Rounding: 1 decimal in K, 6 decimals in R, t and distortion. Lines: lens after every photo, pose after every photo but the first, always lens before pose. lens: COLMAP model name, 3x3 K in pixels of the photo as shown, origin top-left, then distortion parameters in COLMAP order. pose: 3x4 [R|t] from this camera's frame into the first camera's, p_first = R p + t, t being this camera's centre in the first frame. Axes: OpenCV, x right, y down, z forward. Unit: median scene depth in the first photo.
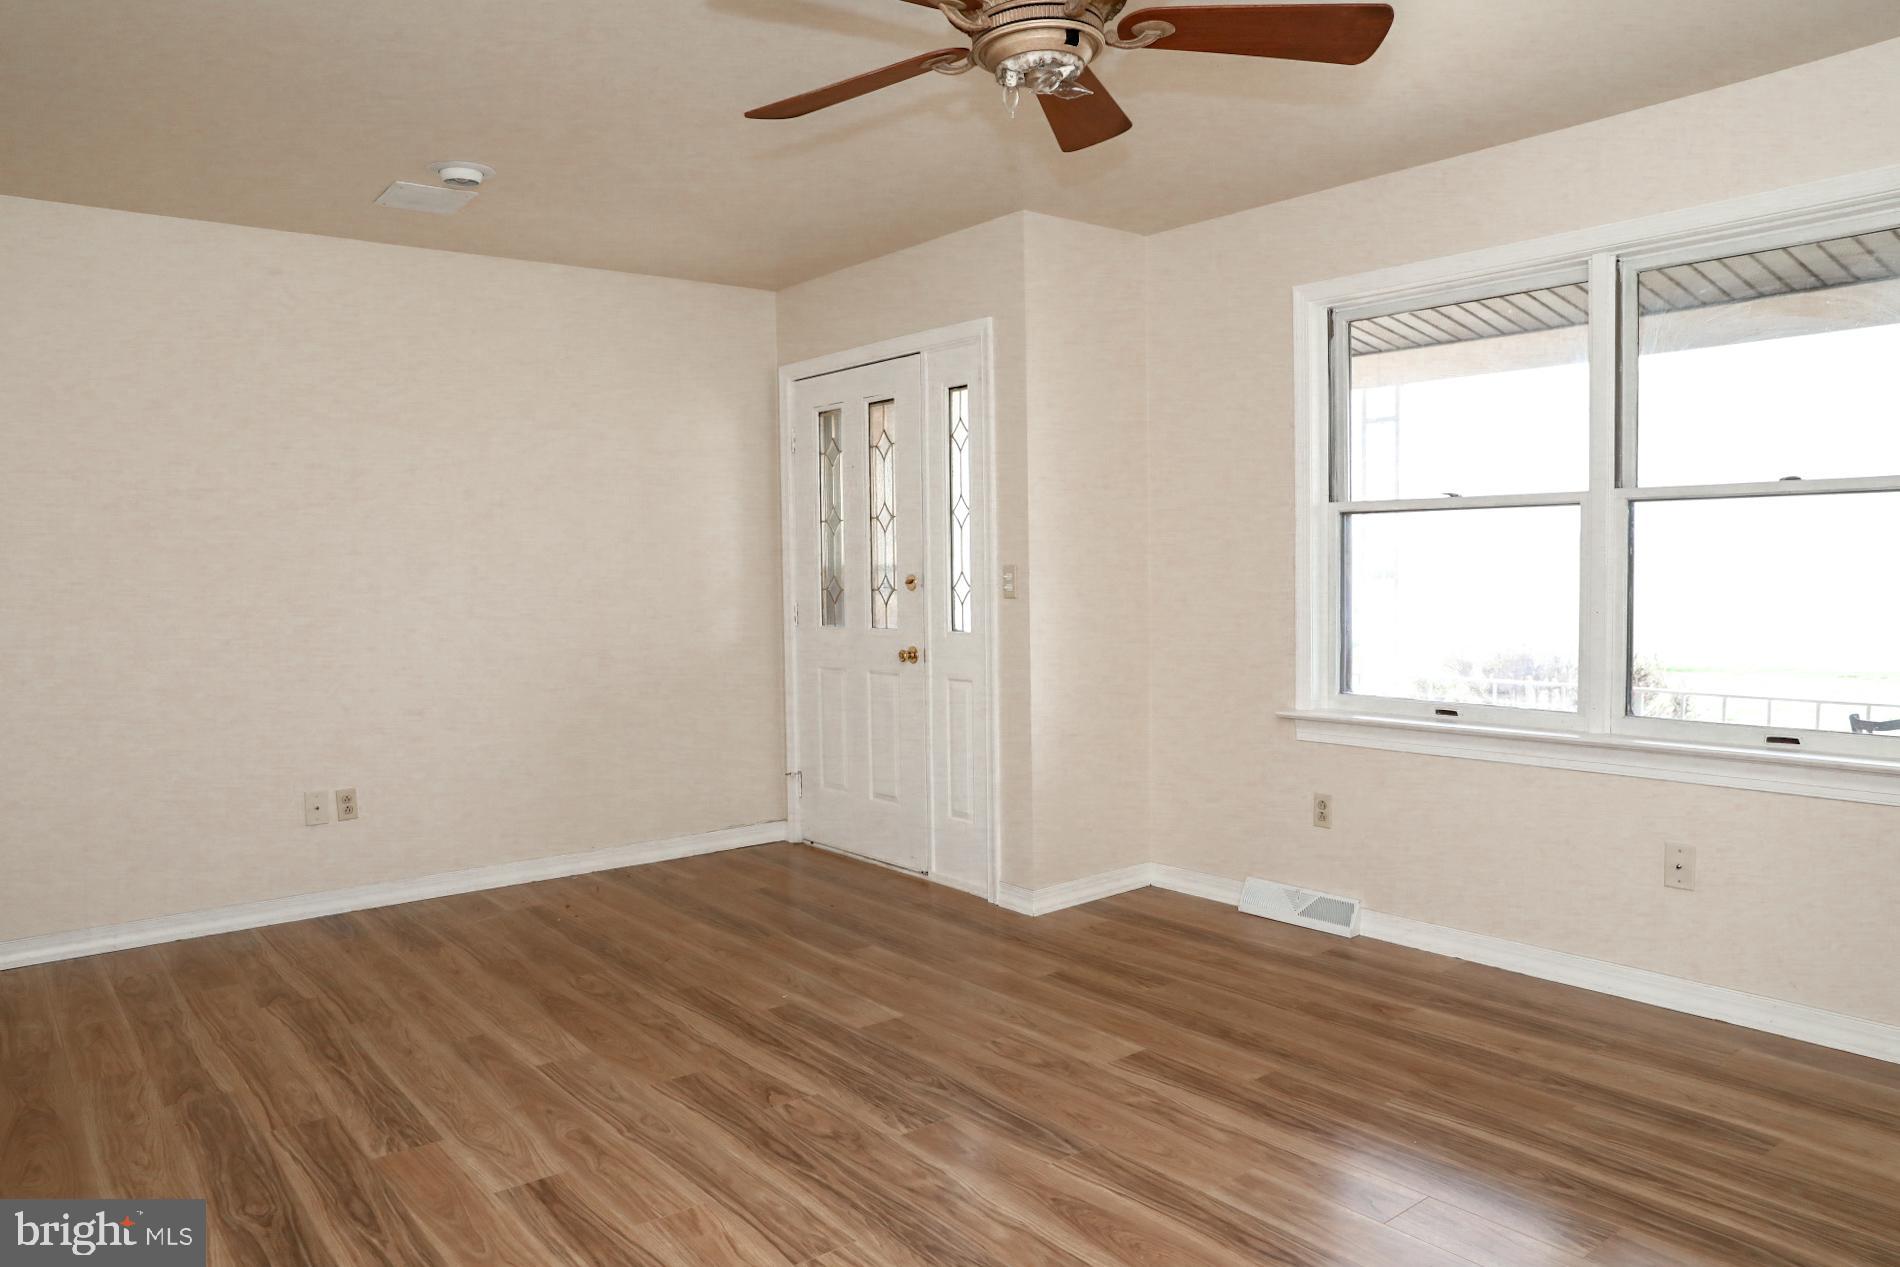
lens RADIAL K [[1305.9, 0, 950.0], [0, 1305.9, 633.5], [0, 0, 1]] dist [-0.109580, 0.089604]
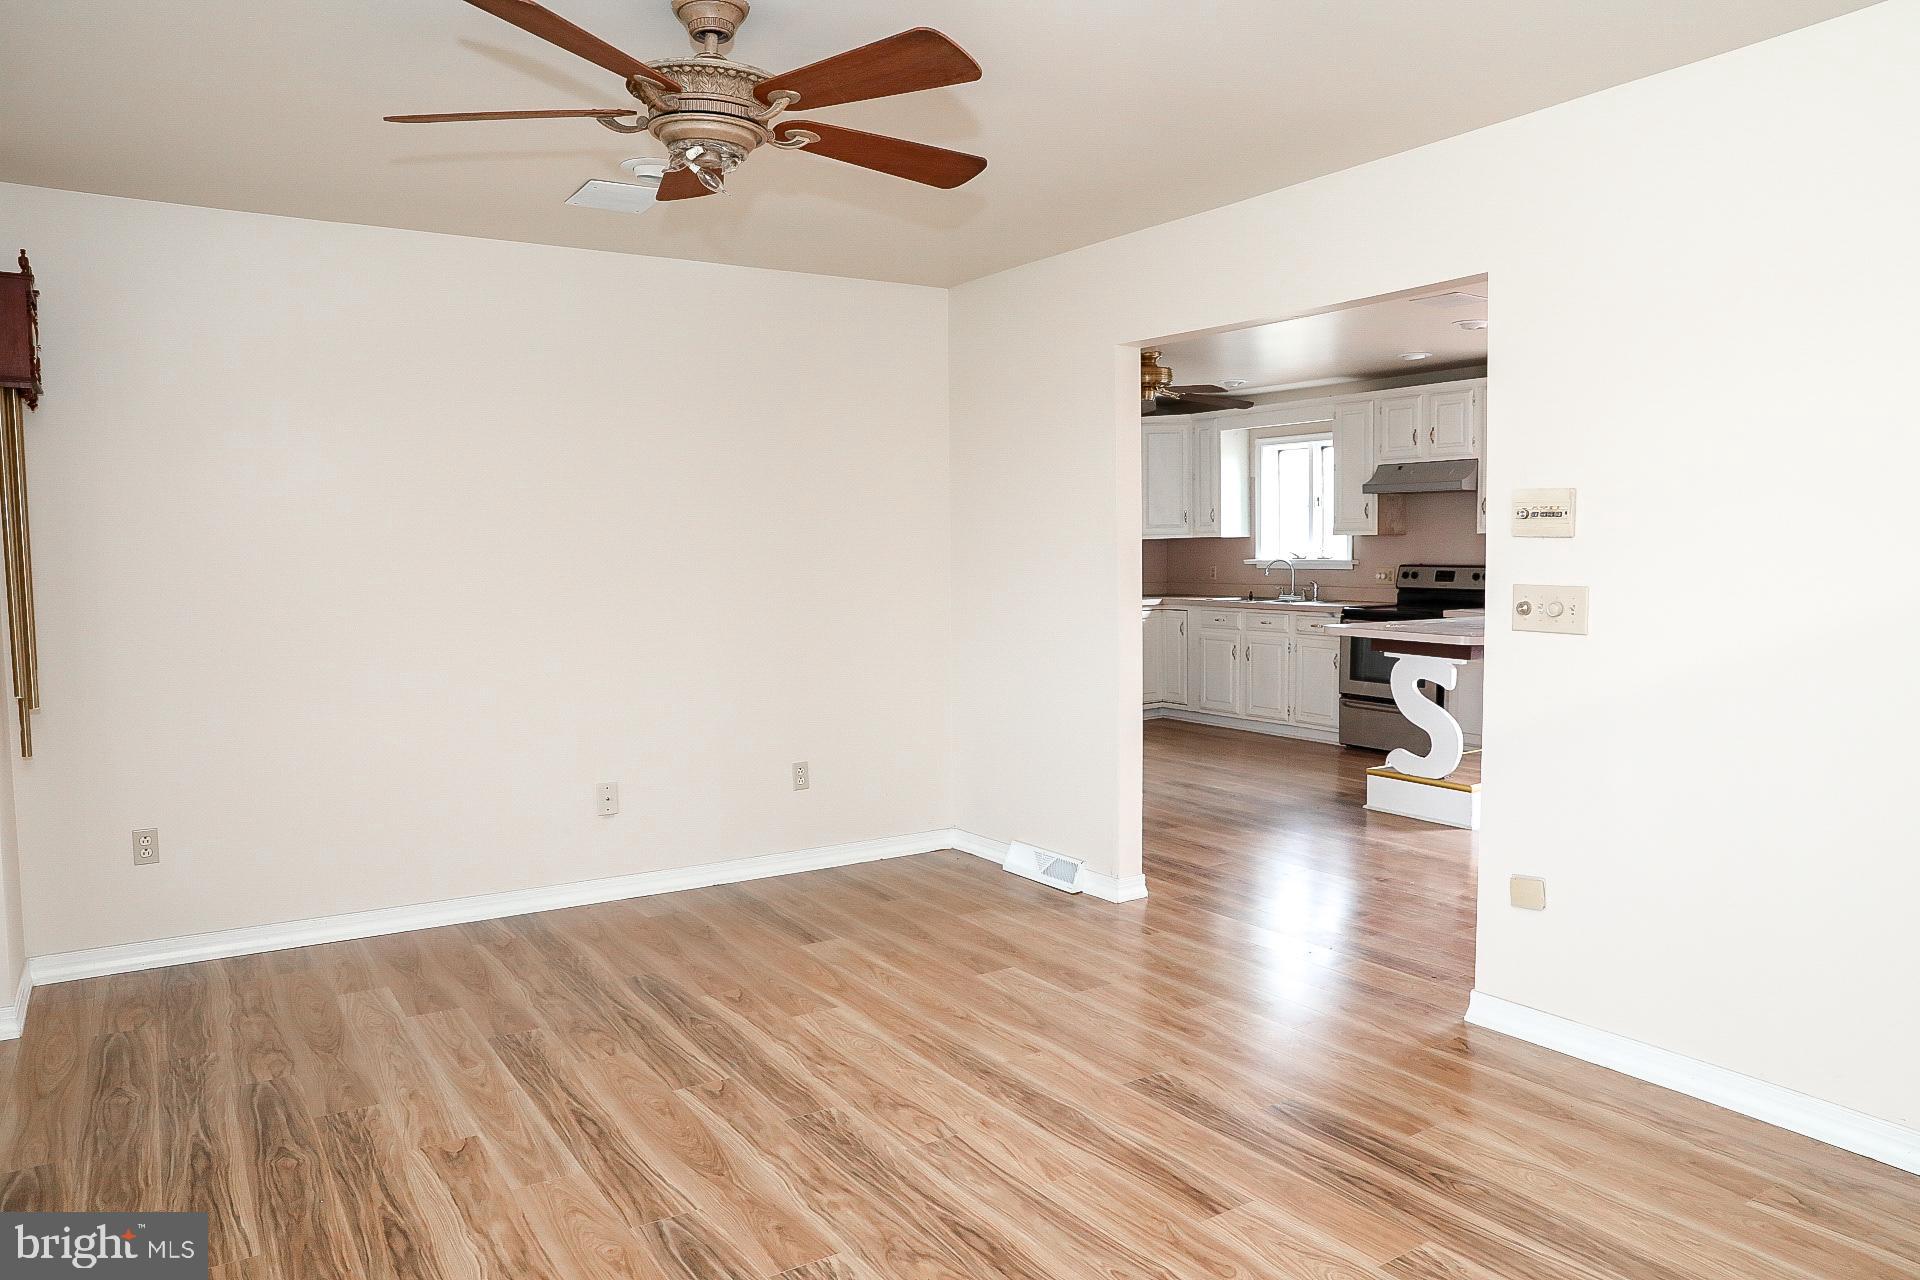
lens RADIAL K [[1270.9, 0, 960.0], [0, 1270.9, 640.0], [0, 0, 1]] dist [-0.102300, 0.000116]
pose [[-0.995546, 0.016390, 0.092847, -0.225311], [0.027421, 0.992538, 0.118810, -0.128895], [-0.090207, 0.120826, -0.988567, 1.956558]]
